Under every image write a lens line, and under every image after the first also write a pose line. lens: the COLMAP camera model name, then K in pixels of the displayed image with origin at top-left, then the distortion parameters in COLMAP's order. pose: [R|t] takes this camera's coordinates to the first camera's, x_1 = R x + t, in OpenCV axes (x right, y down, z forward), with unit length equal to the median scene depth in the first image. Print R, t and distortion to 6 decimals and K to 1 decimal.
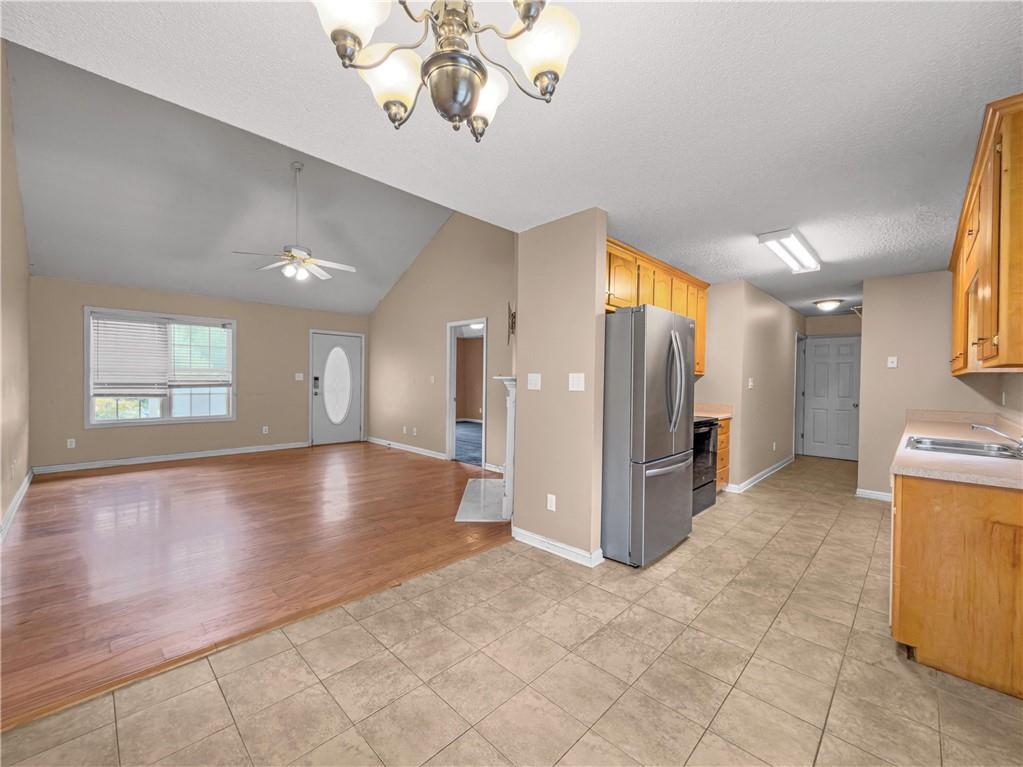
lens RADIAL K [[420.1, 0, 506.6], [0, 420.1, 384.6], [0, 0, 1]] dist [0.000196, -0.000183]
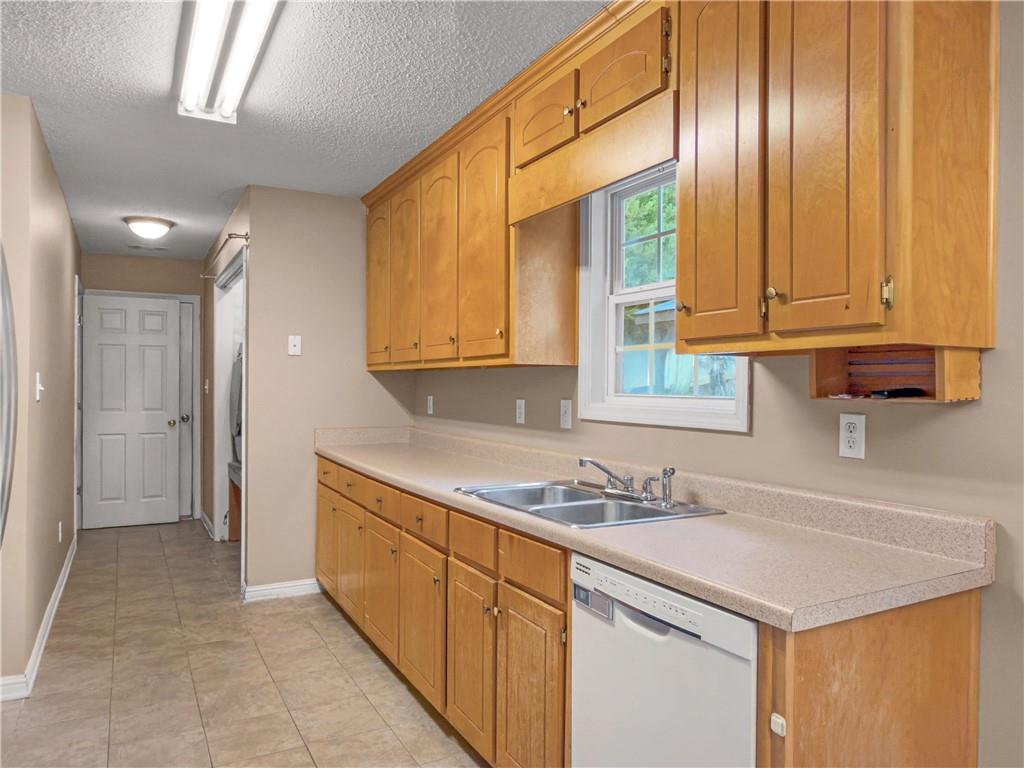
lens RADIAL K [[694.1, 0, 512.0], [0, 694.1, 384.0], [0, 0, 1]] dist [-0.006698, 0.000901]
pose [[0.286246, -0.008281, 0.958120, 0.110734], [0.010527, 0.999929, 0.005497, -0.004007], [-0.958098, 0.008513, 0.286313, 0.432995]]
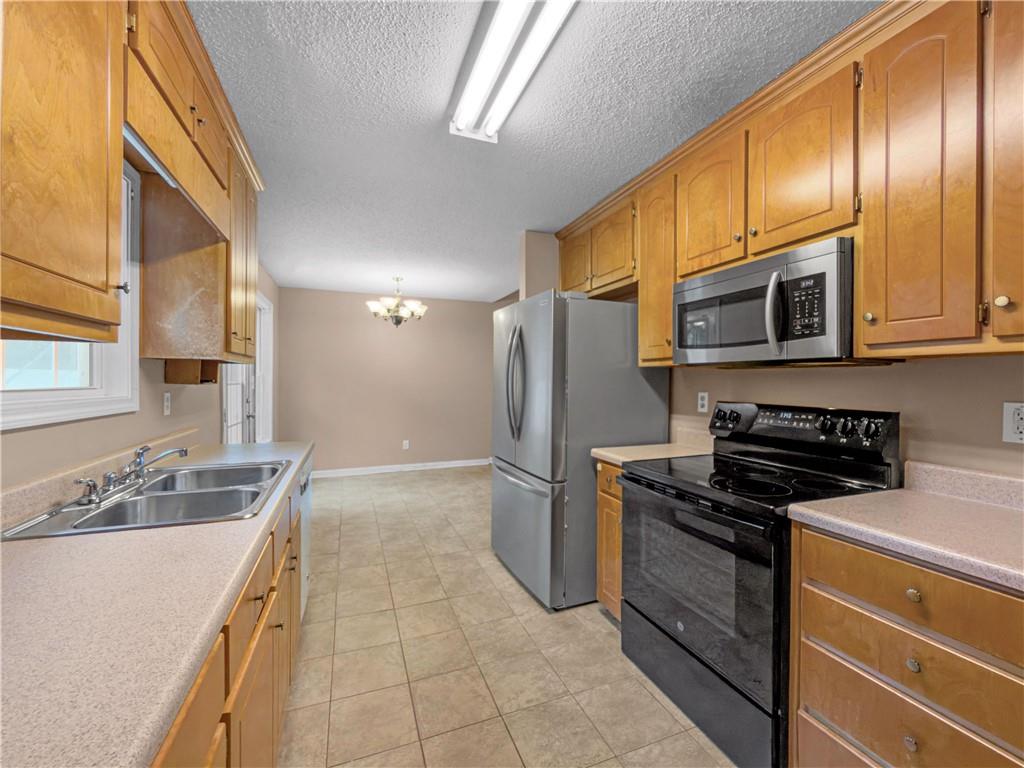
lens RADIAL K [[415.7, 0, 507.2], [0, 415.7, 383.0], [0, 0, 1]] dist [-0.000088, -0.000048]
pose [[-0.416817, -0.013885, -0.908885, 0.758702], [-0.025964, 0.999657, -0.003364, 0.000379], [0.908620, 0.022196, -0.417034, 0.857419]]
